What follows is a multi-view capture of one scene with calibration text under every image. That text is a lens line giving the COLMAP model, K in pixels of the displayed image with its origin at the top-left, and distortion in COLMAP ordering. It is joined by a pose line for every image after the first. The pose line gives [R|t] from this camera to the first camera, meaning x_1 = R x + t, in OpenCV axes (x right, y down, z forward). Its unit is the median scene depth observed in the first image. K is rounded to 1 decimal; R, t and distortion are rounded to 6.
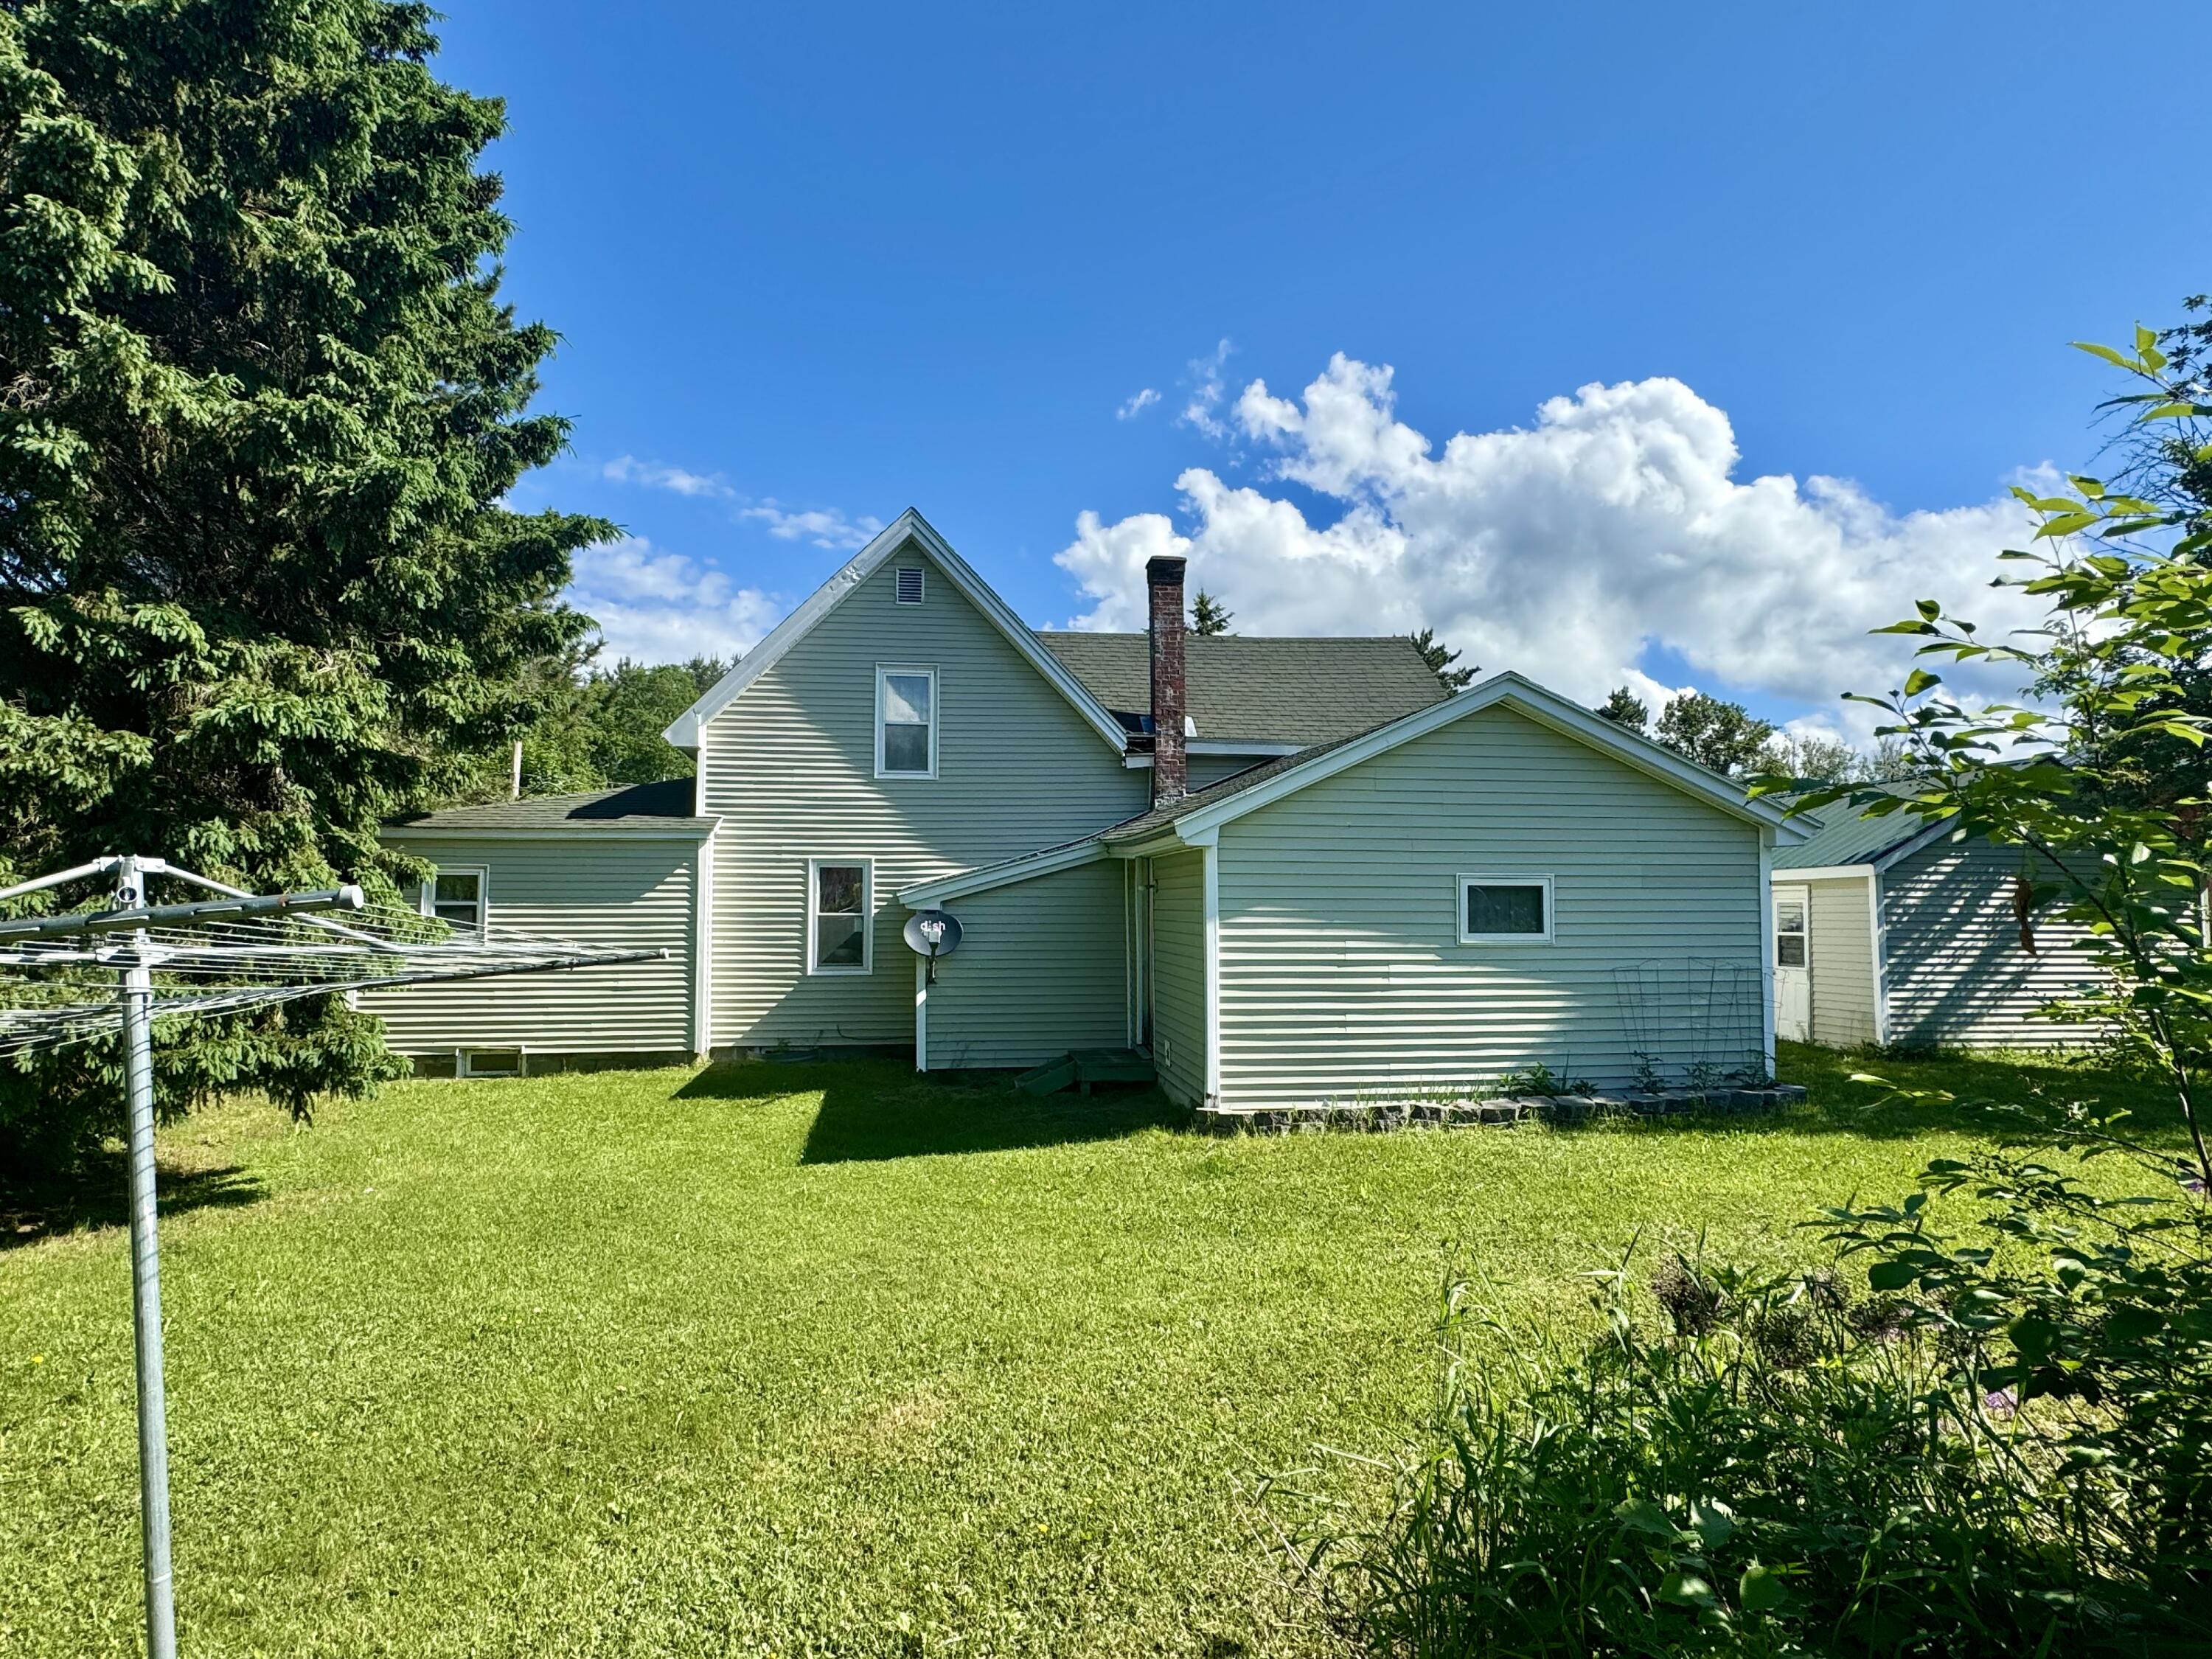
lens RADIAL K [[1199.3, 0, 1116.1], [0, 1199.3, 822.4], [0, 0, 1]] dist [-0.001519, -0.000143]
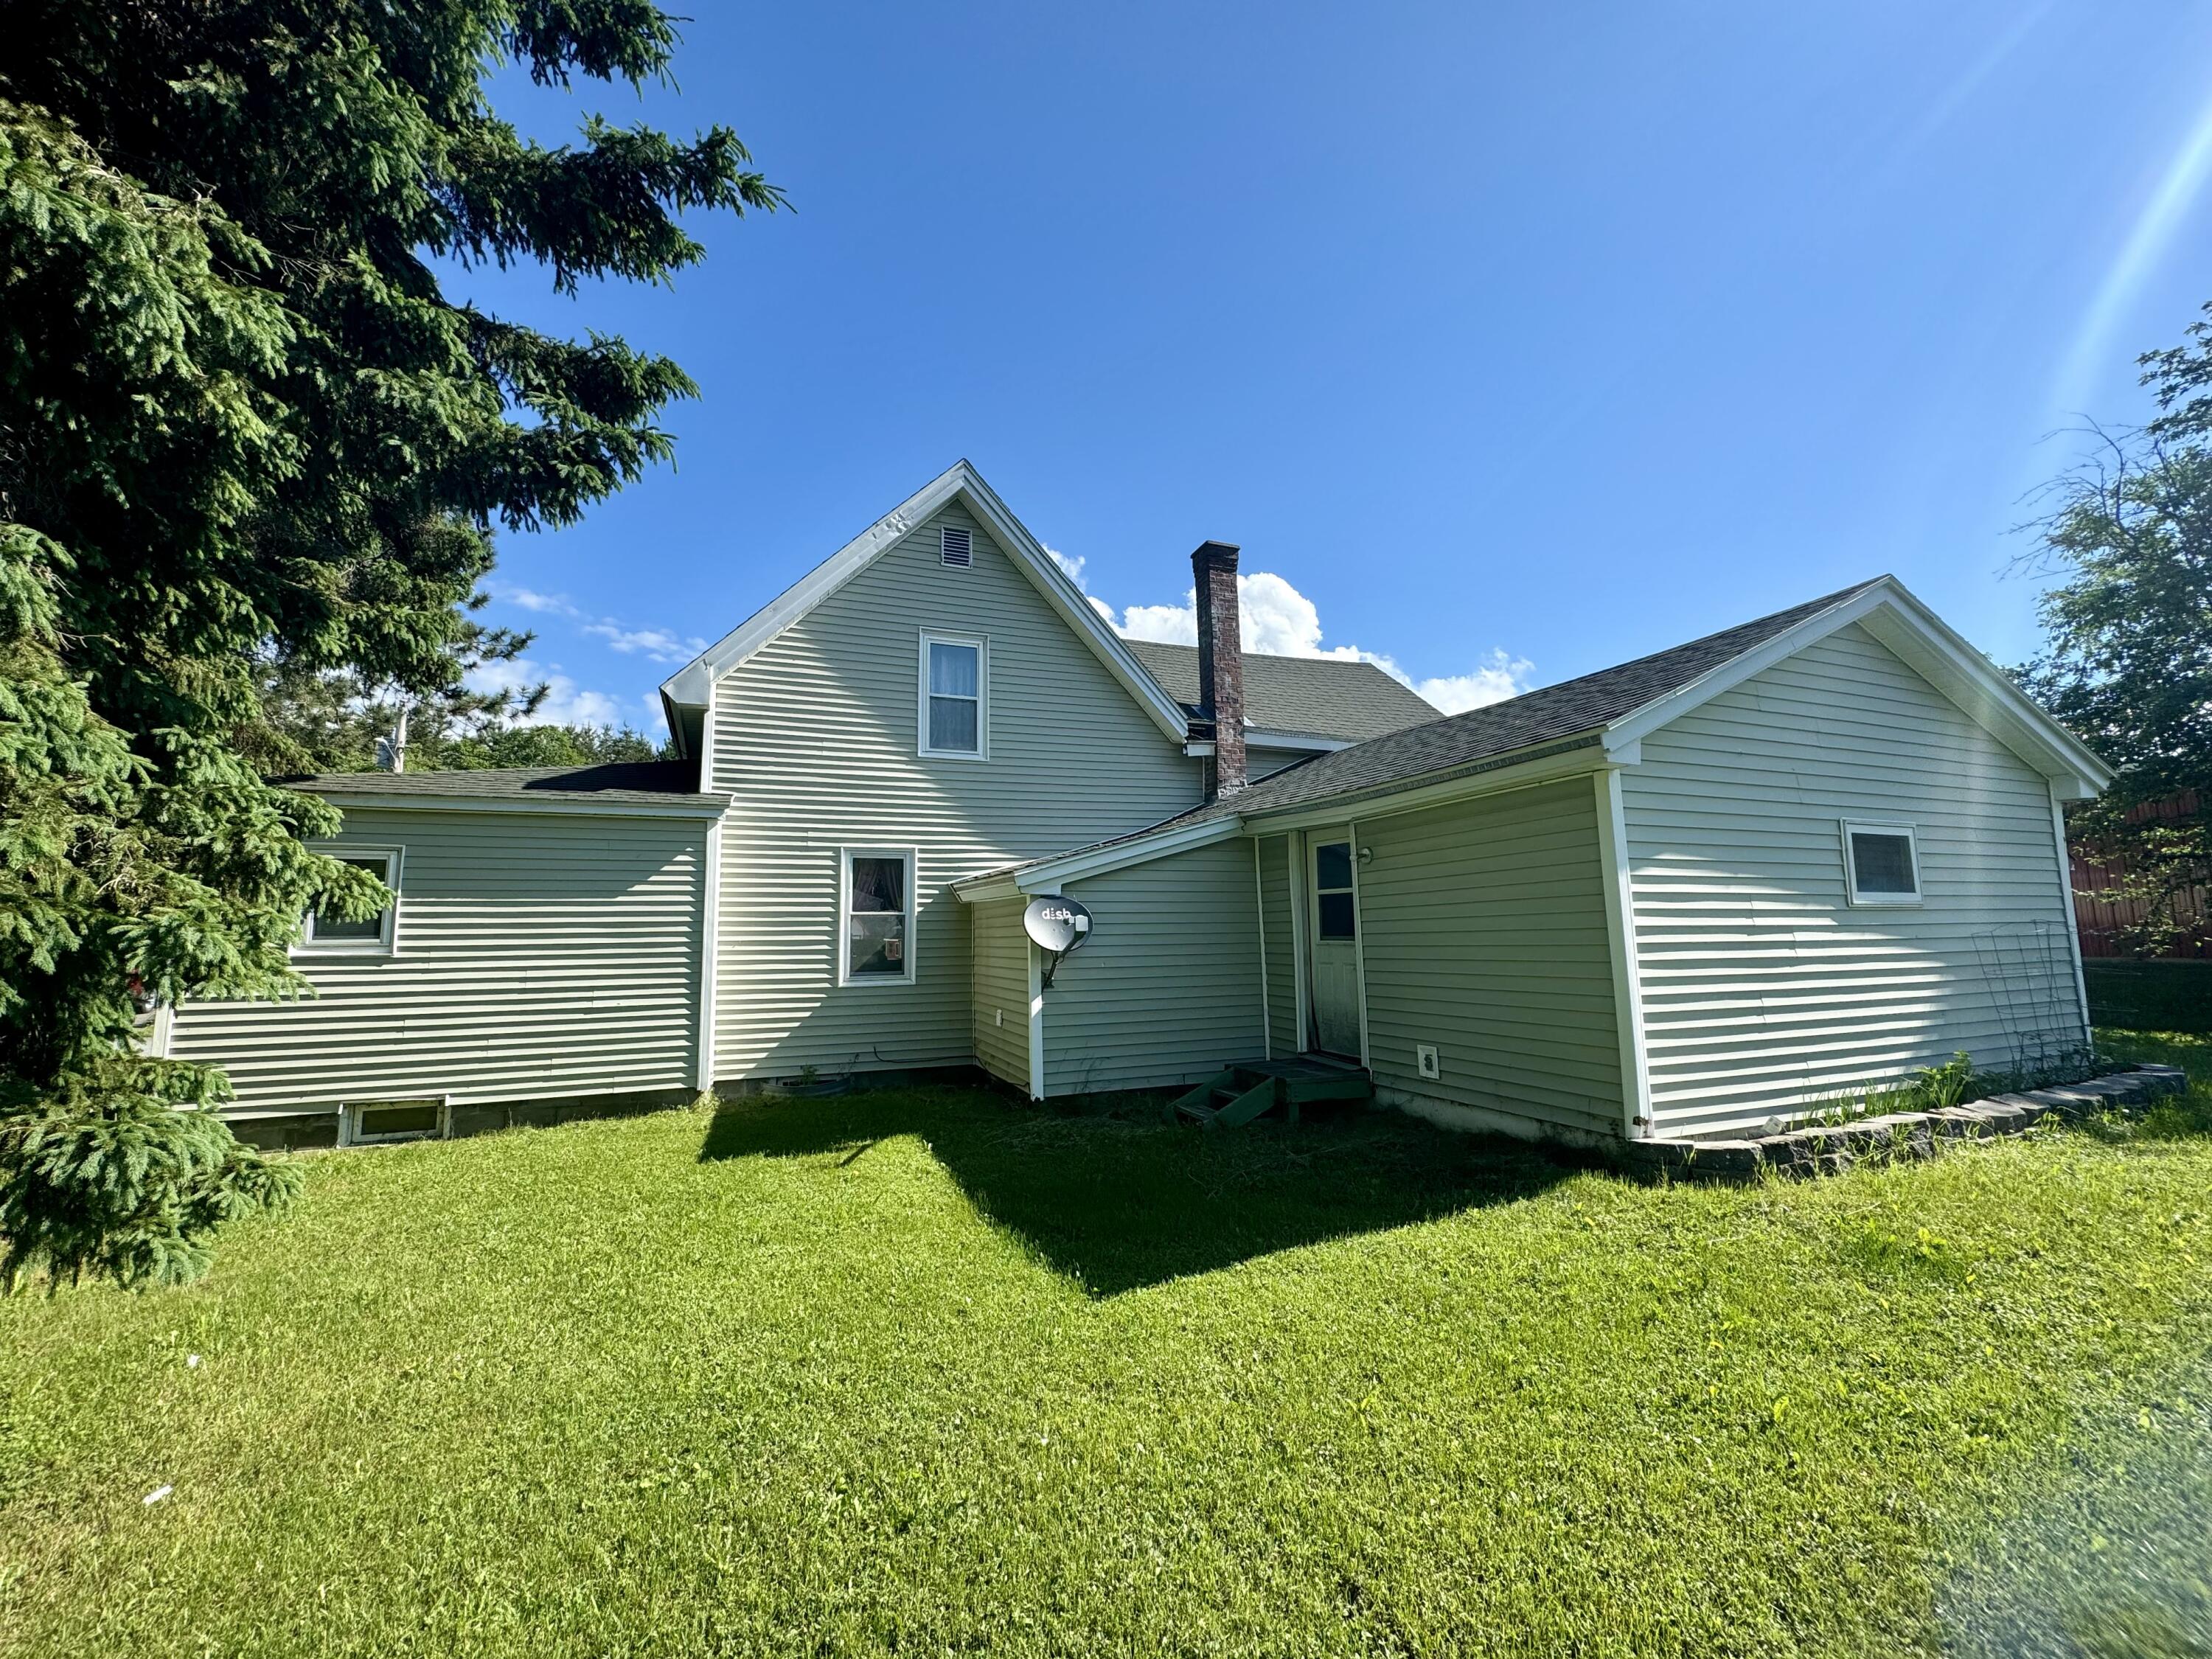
lens RADIAL K [[881.0, 0, 1105.8], [0, 881.0, 824.0], [0, 0, 1]] dist [-0.001226, -0.000113]
pose [[0.972107, 0.013630, 0.234141, -0.229480], [0.002442, 0.997667, -0.068218, 0.058914], [-0.234525, 0.066888, 0.969806, 0.370741]]
